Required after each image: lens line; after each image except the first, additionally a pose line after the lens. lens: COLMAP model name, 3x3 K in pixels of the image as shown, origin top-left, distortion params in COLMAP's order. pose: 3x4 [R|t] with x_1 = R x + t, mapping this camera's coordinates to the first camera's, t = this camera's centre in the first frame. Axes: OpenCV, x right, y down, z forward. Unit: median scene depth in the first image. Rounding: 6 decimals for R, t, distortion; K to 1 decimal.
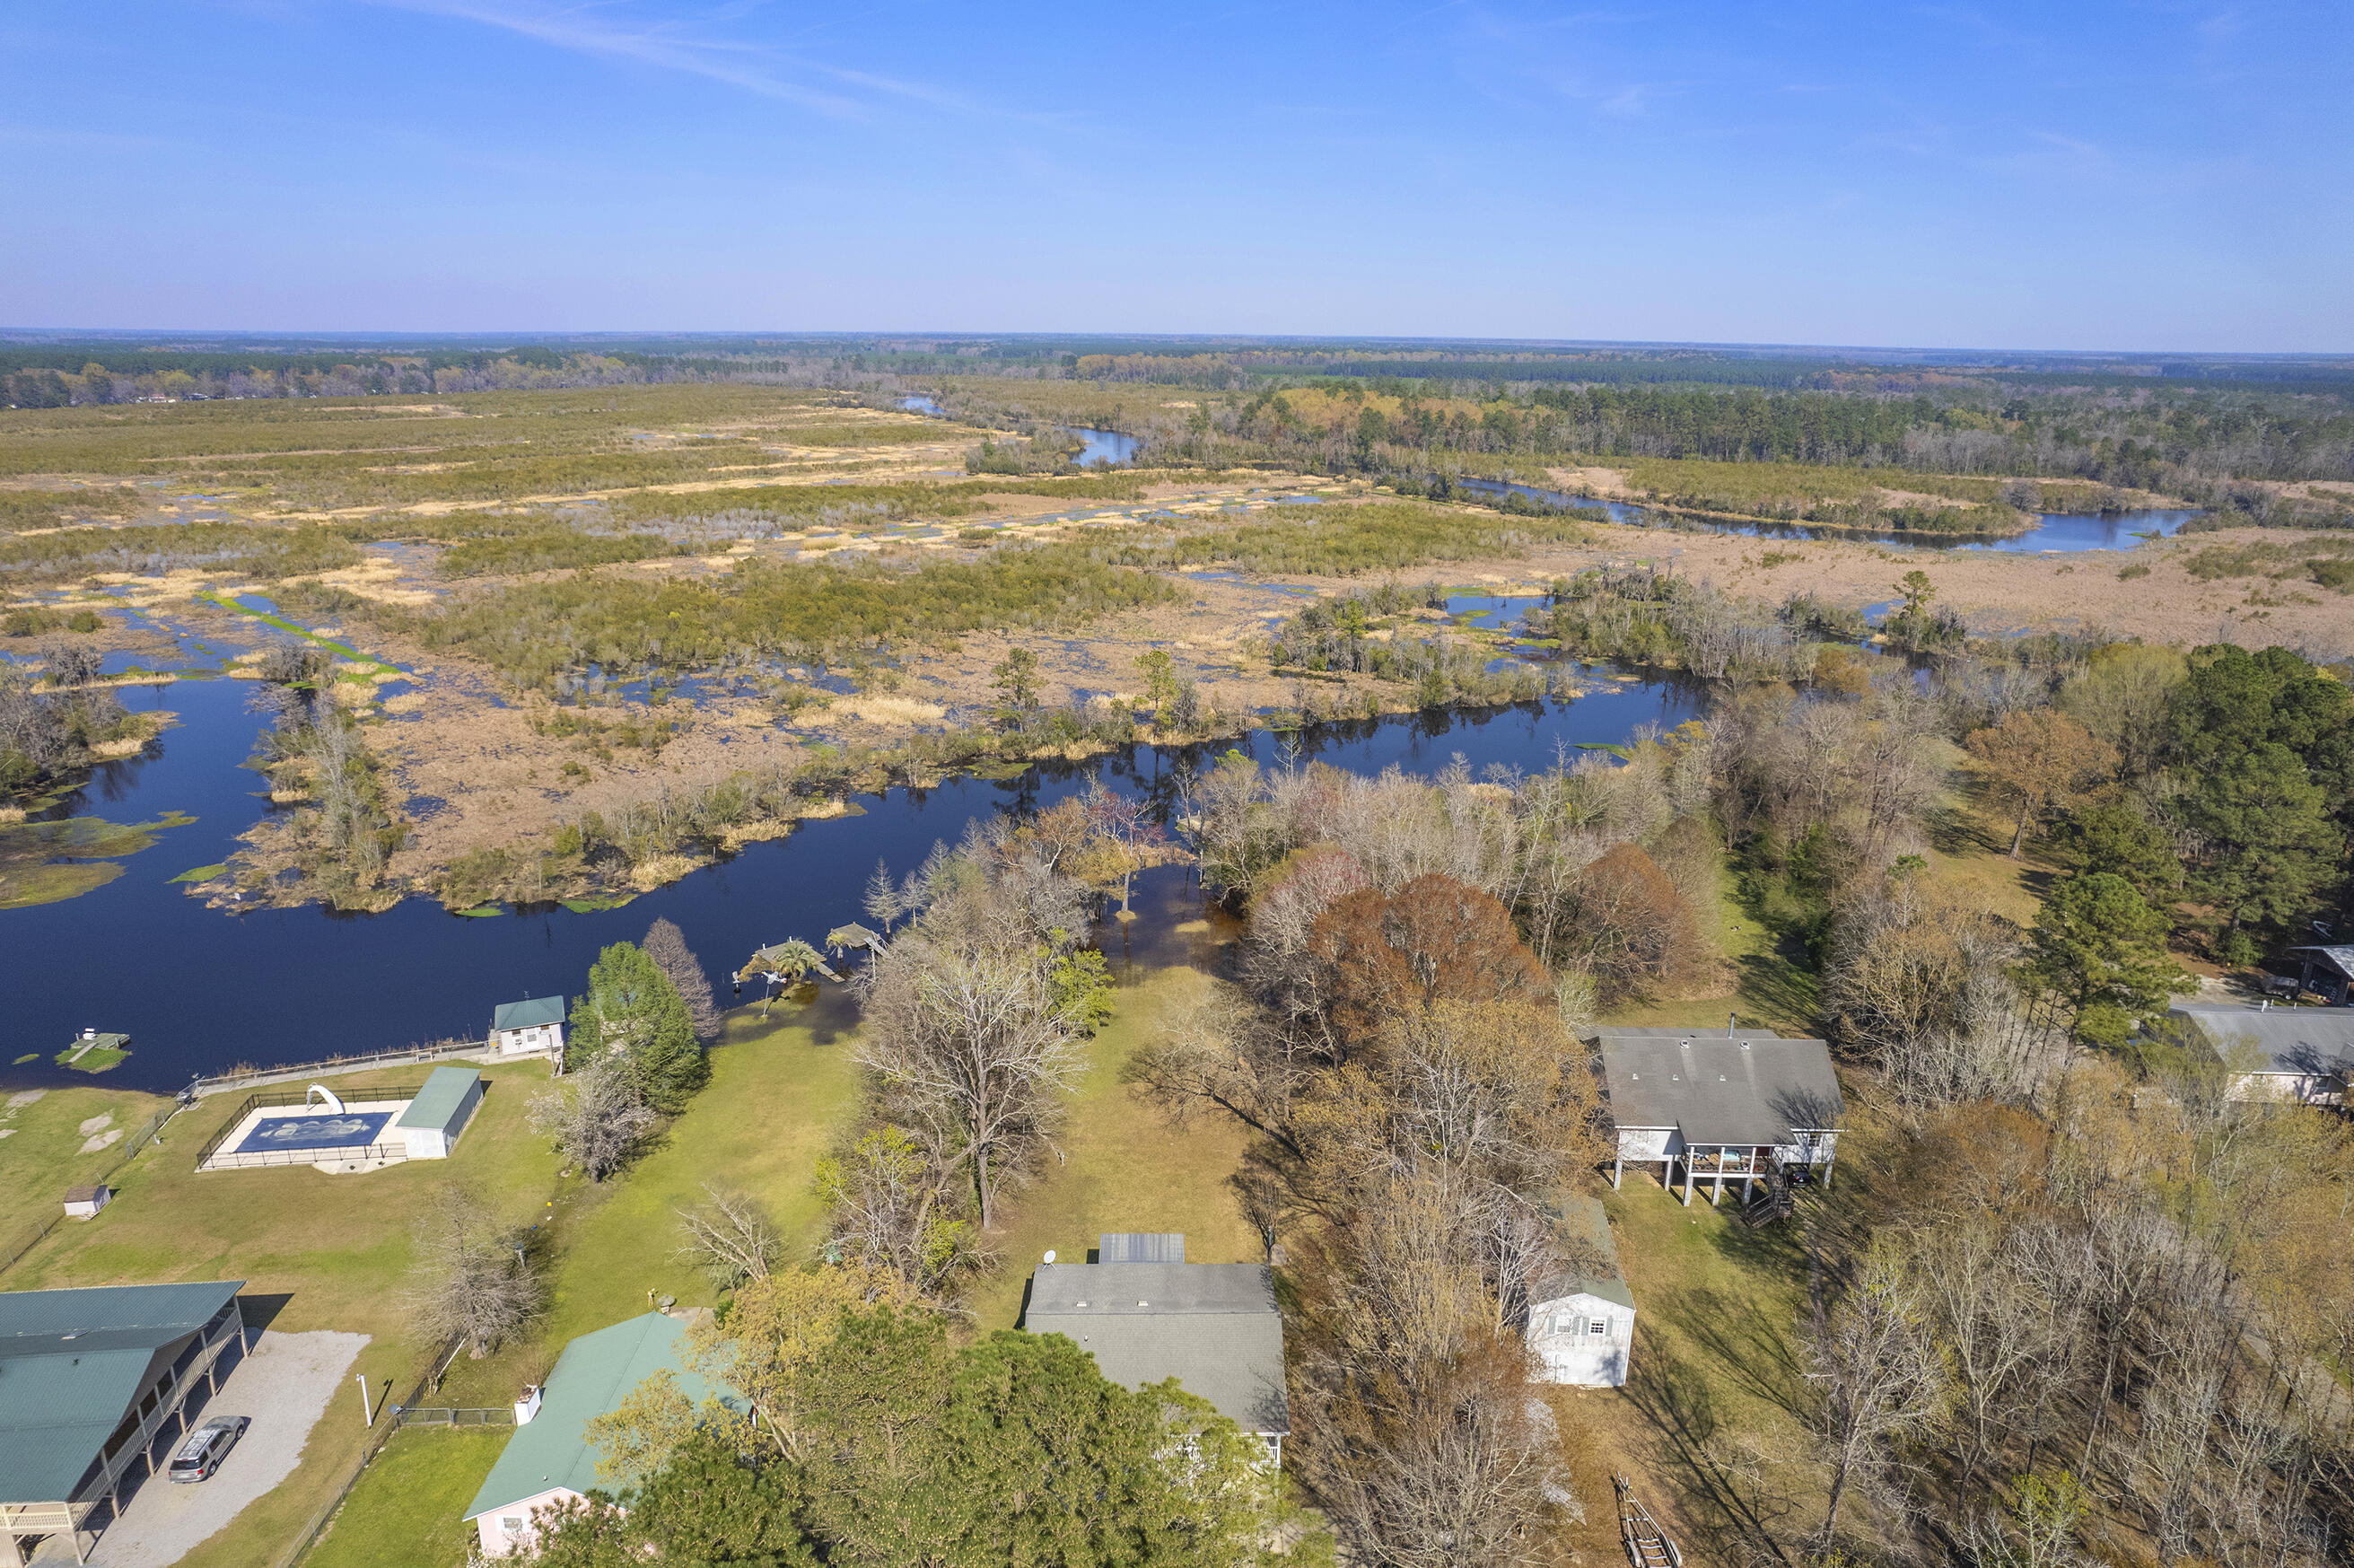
lens RADIAL K [[1504.6, 0, 1183.0], [0, 1504.6, 802.7], [0, 0, 1]] dist [-0.077727, 0.070307]
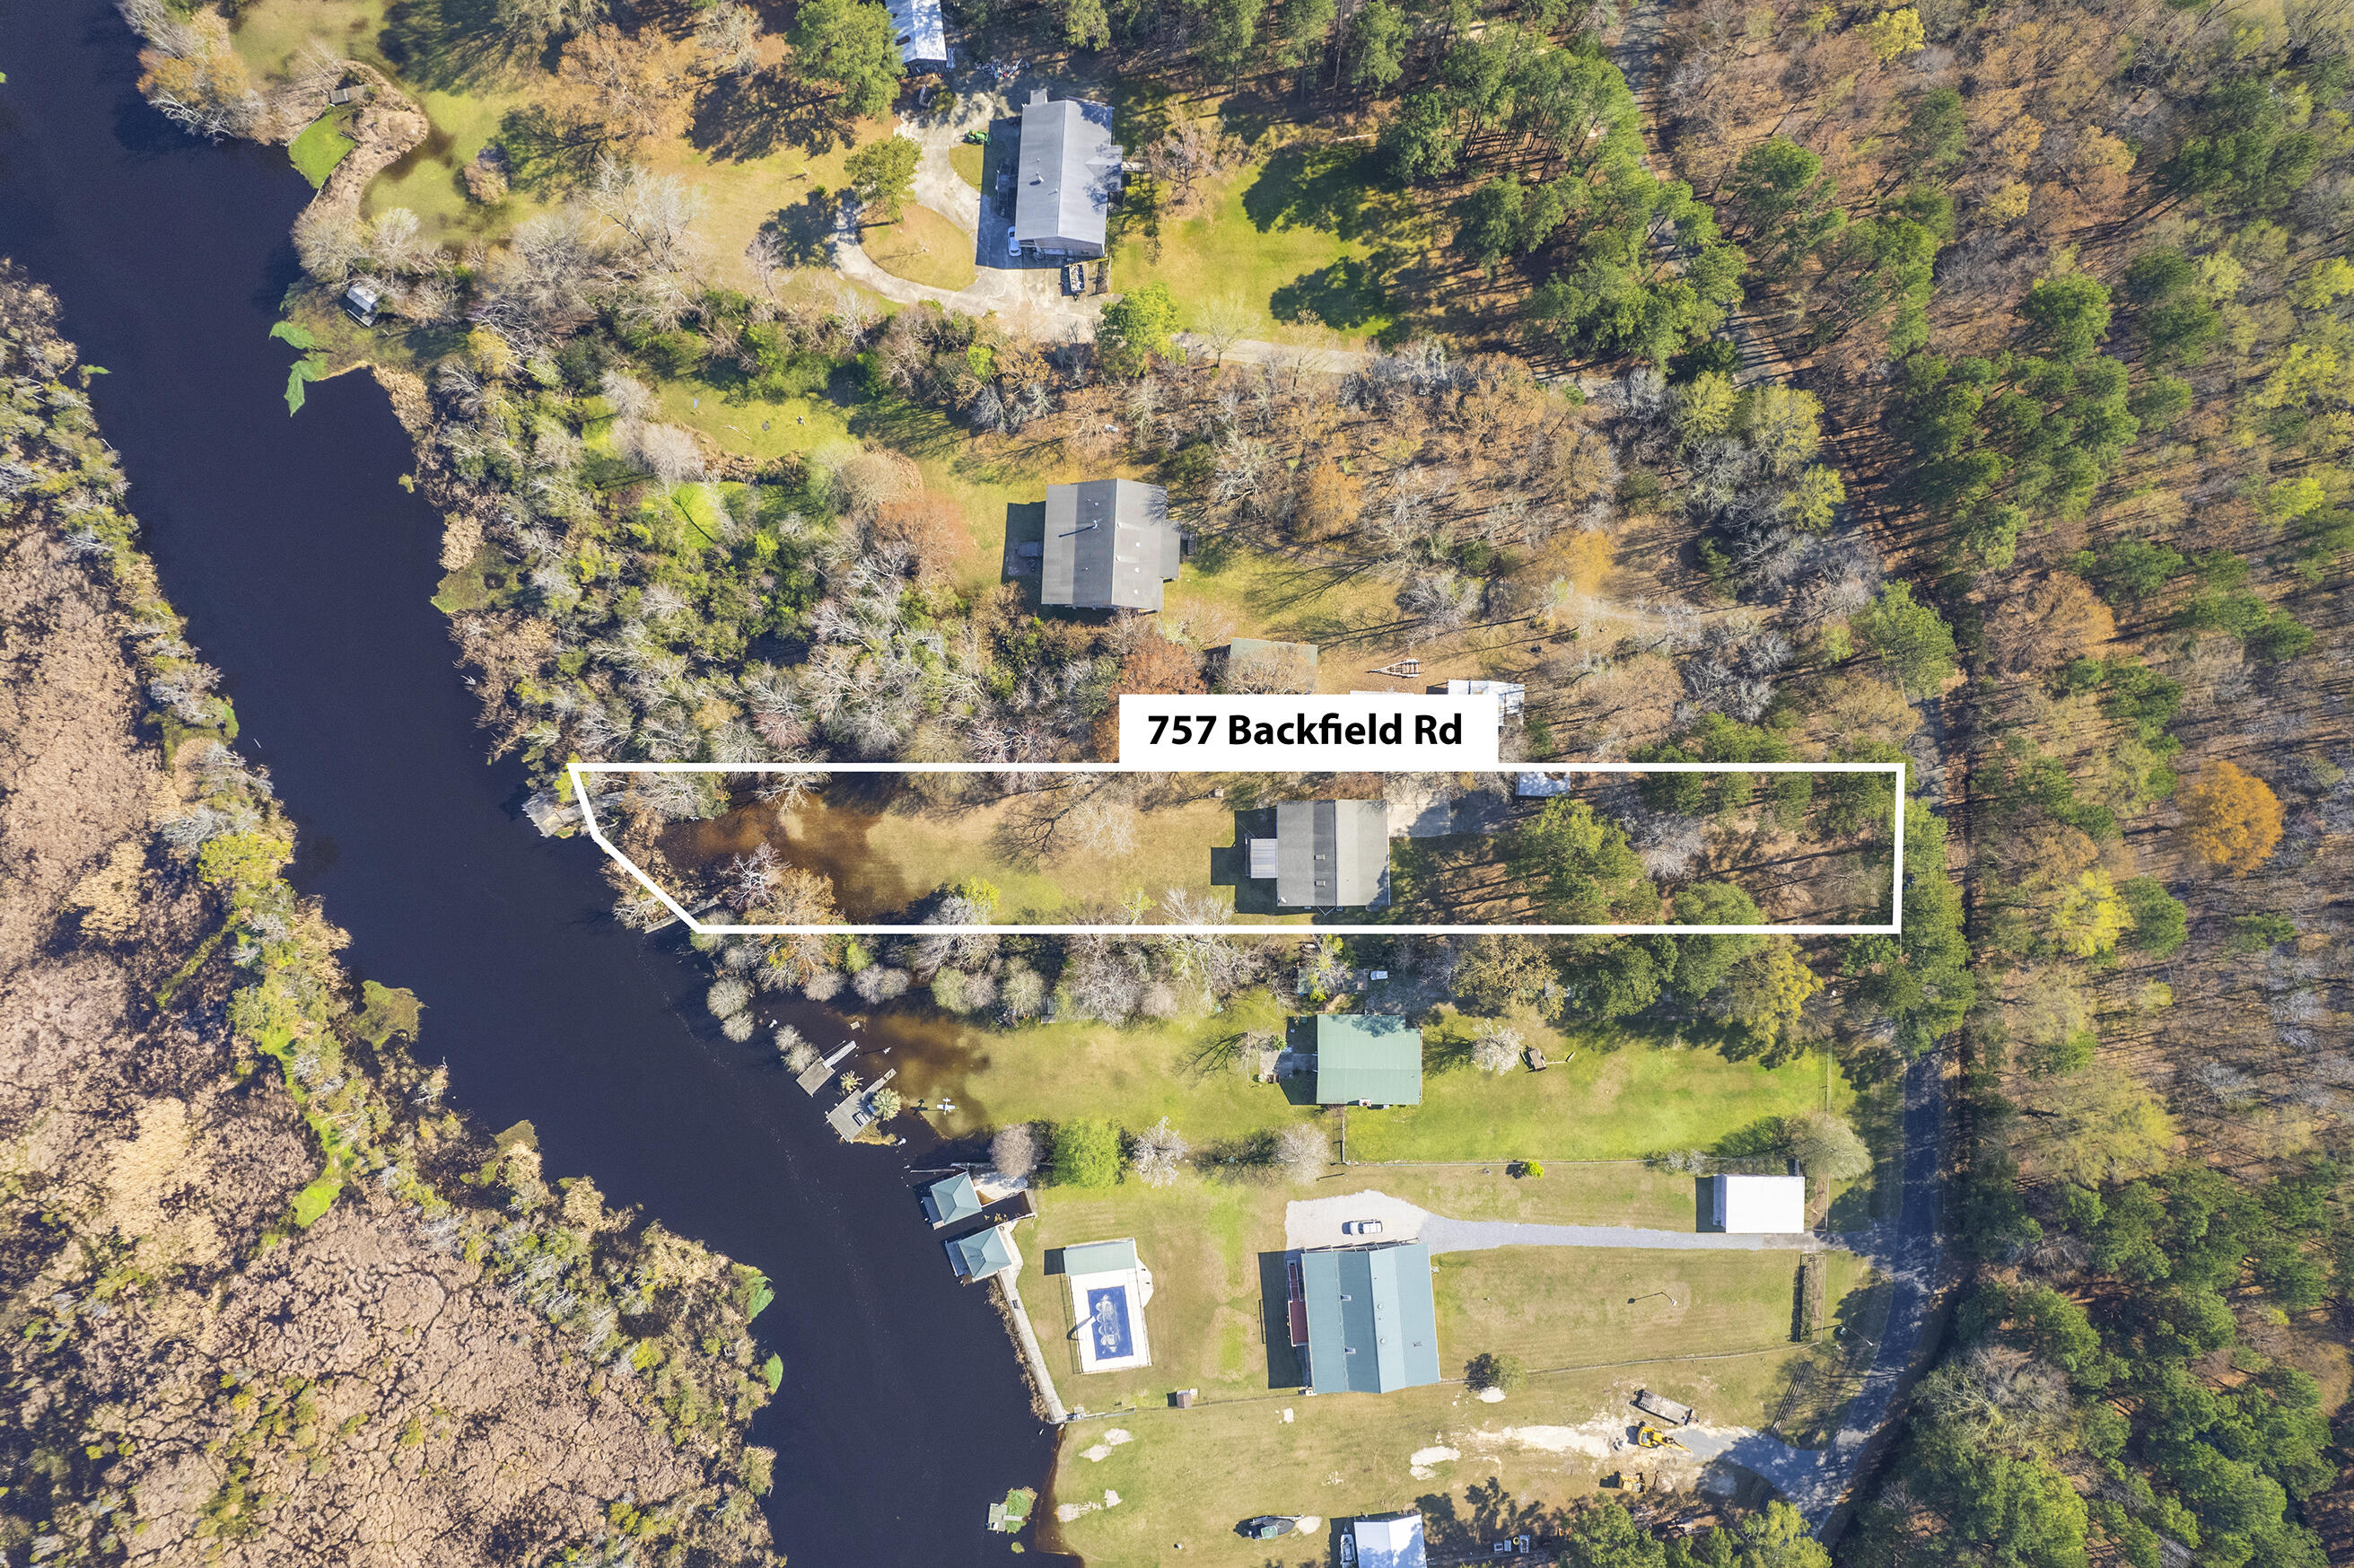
lens RADIAL K [[1504.6, 0, 1183.0], [0, 1504.6, 802.7], [0, 0, 1]] dist [-0.077727, 0.070307]
pose [[0.011048, -0.999626, 0.025000, -0.001132], [0.308022, 0.027188, 0.950991, -0.705650], [-0.951315, -0.002806, 0.308207, 0.171434]]
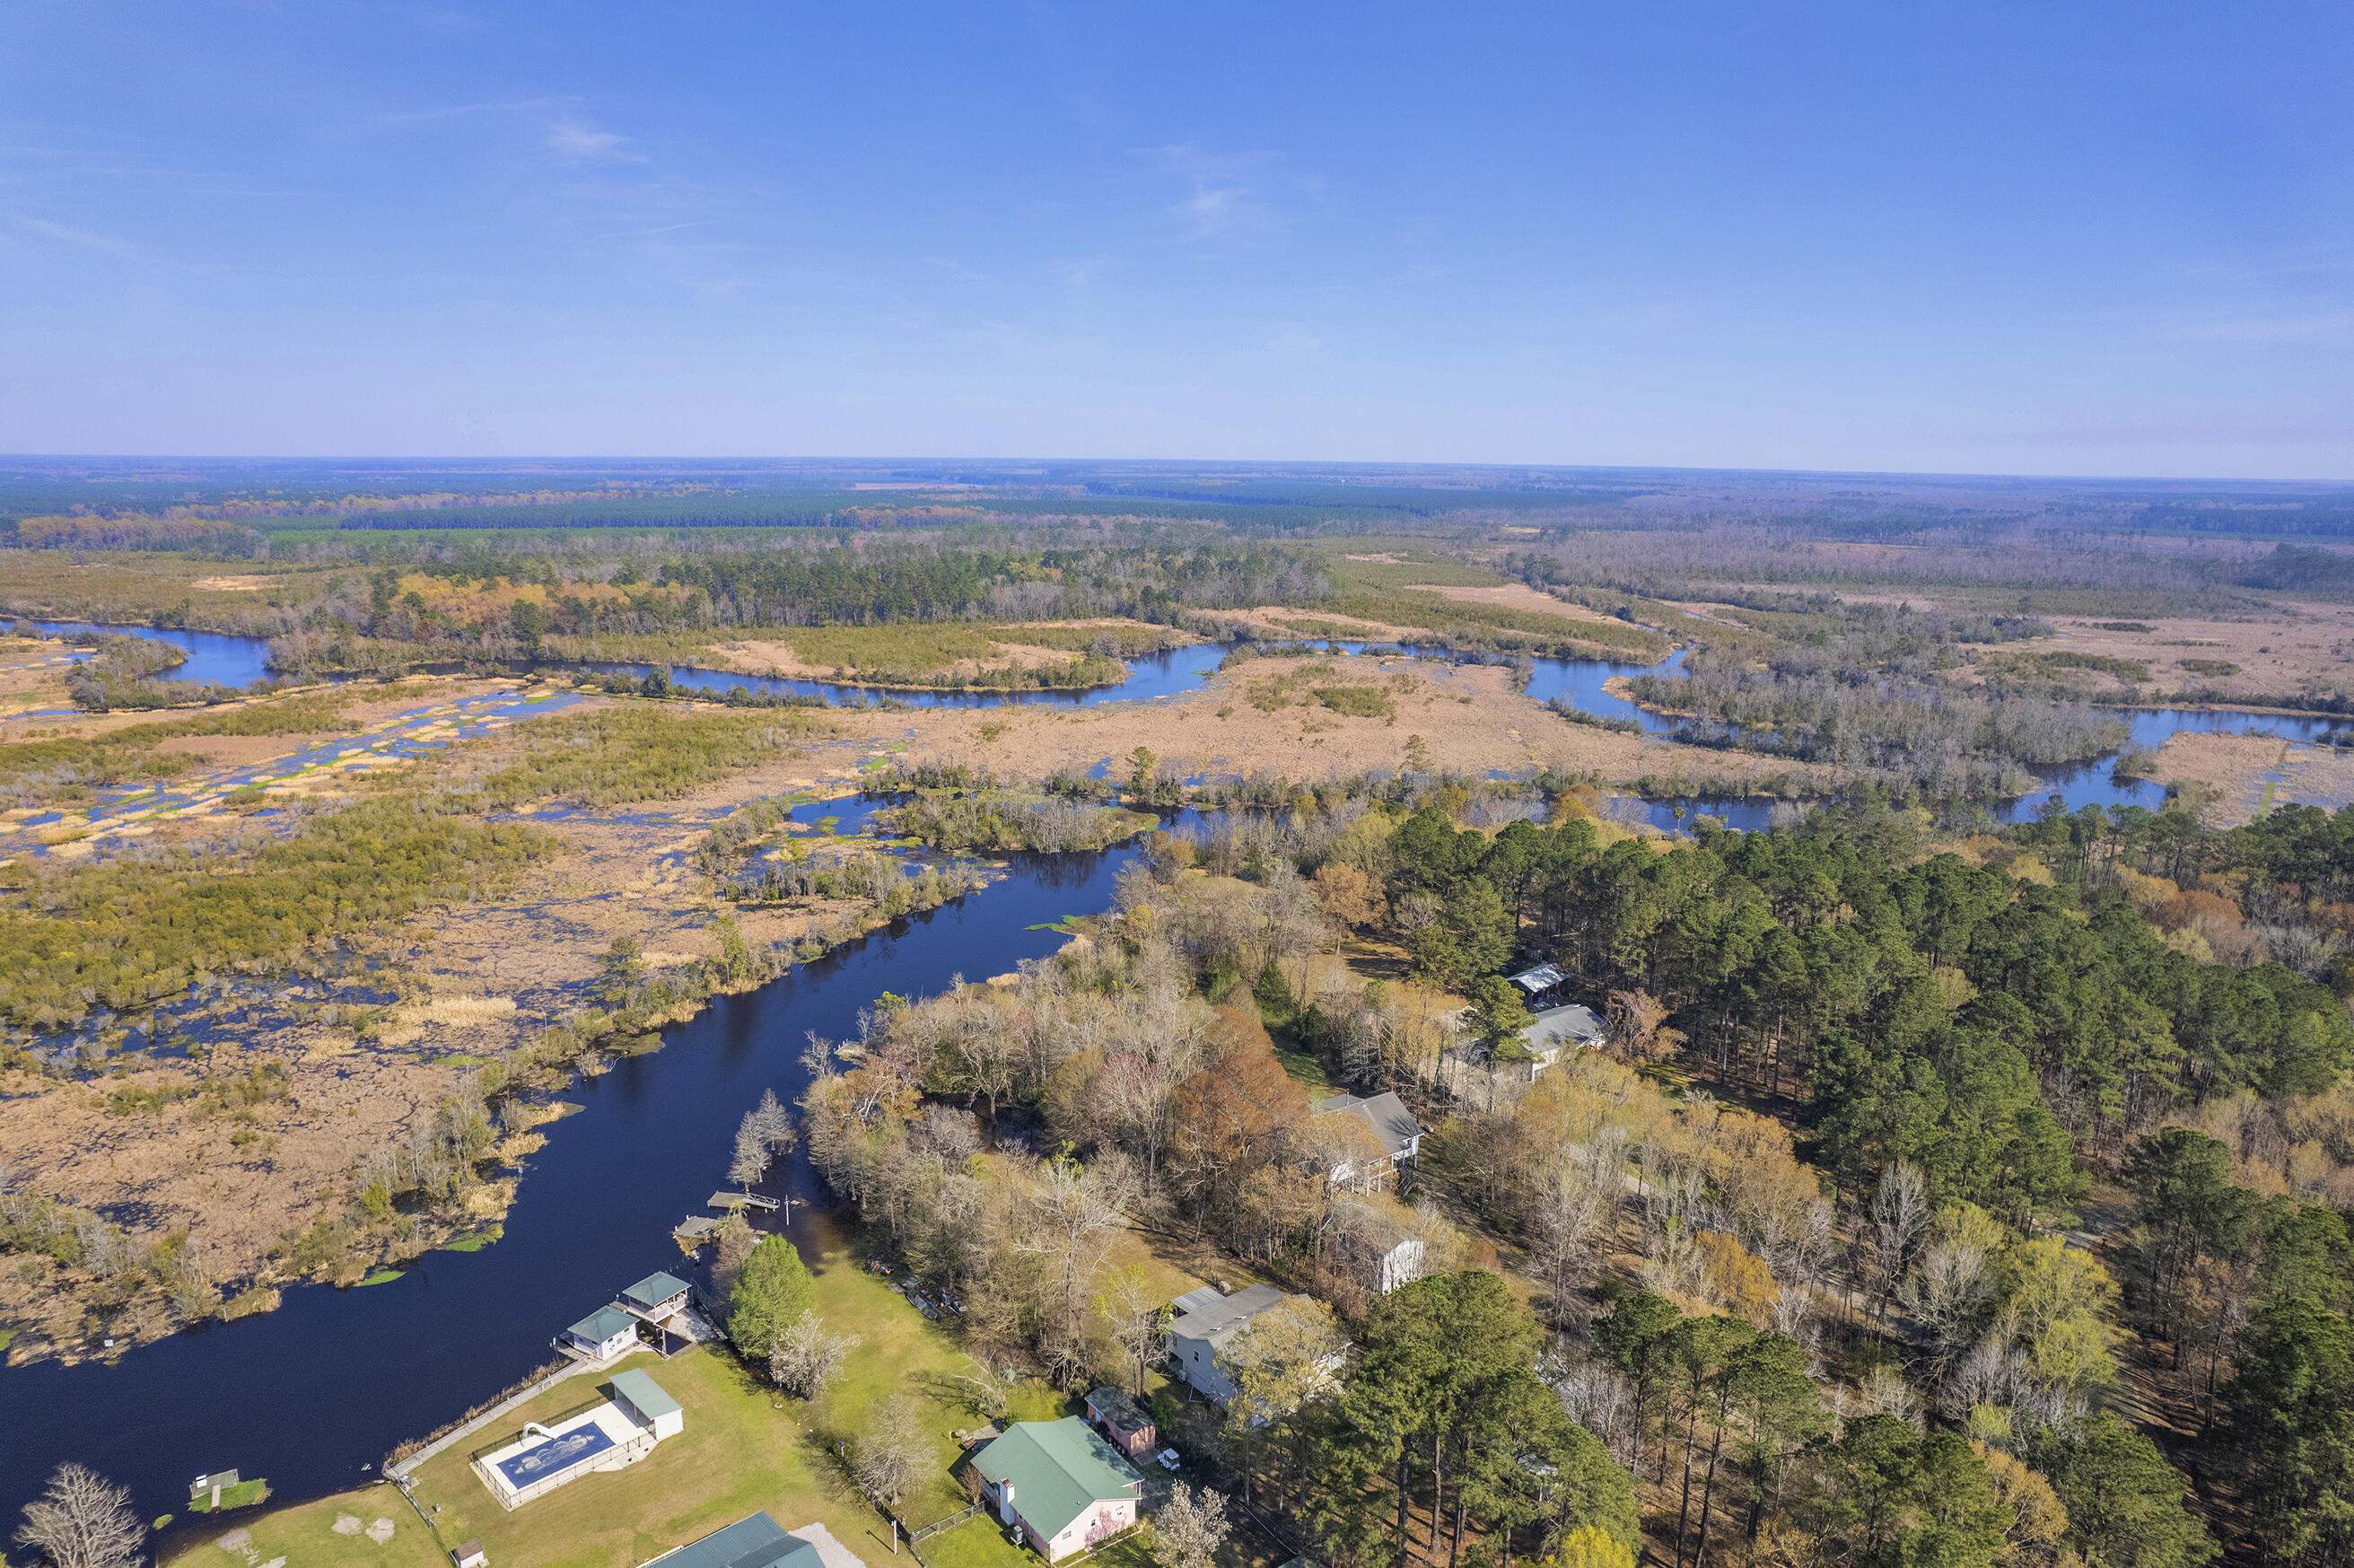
lens RADIAL K [[1504.6, 0, 1183.0], [0, 1504.6, 802.7], [0, 0, 1]] dist [-0.077727, 0.070307]
pose [[0.797025, -0.138710, 0.587802, -0.394287], [0.179666, 0.983660, -0.011492, -0.105326], [-0.576604, 0.114768, 0.808923, -0.198393]]
